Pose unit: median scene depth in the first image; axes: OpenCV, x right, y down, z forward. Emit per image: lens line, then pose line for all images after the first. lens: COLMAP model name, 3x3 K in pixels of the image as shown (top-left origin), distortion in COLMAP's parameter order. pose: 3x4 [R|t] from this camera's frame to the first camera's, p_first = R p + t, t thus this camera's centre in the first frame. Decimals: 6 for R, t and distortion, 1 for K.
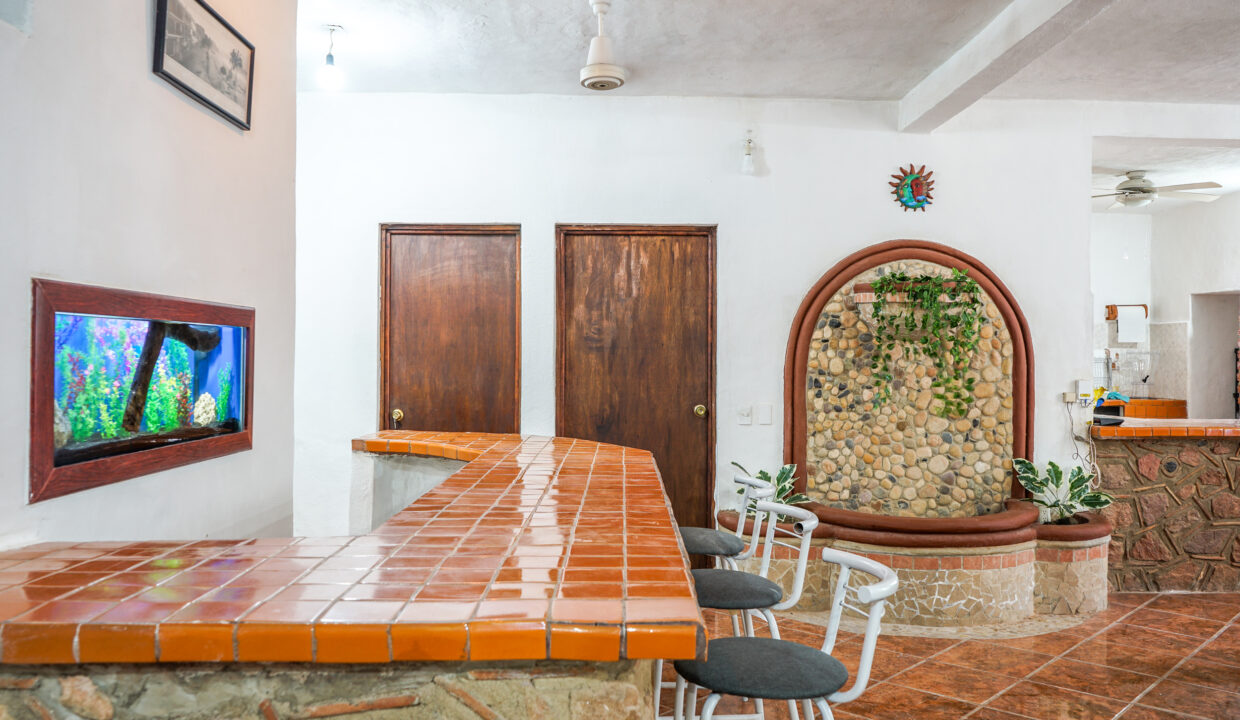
lens RADIAL K [[990.9, 0, 620.0], [0, 990.9, 360.0], [0, 0, 1]] dist [-0.001048, 0.009581]
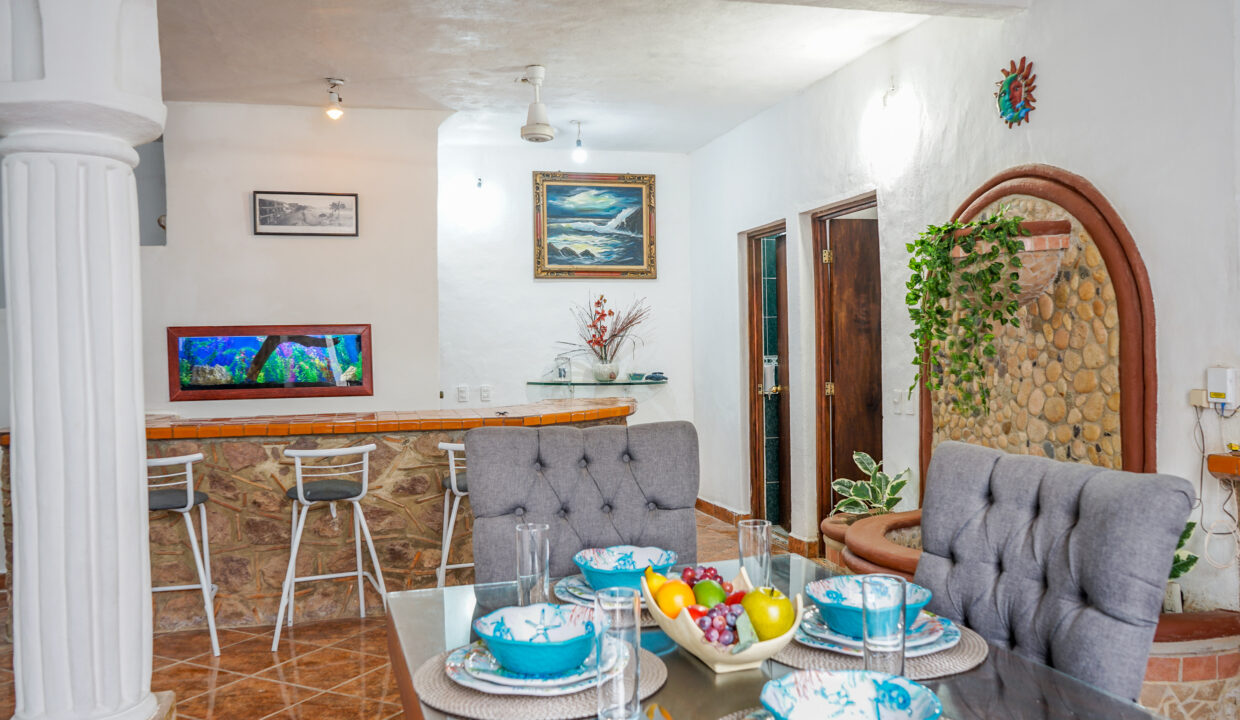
lens RADIAL K [[990.9, 0, 620.0], [0, 990.9, 360.0], [0, 0, 1]] dist [-0.001048, 0.009581]
pose [[0.242771, 0.005191, -0.970070, 0.918228], [0.017845, 0.999793, 0.009816, 0.005073], [0.969920, -0.019694, 0.242628, 0.551163]]
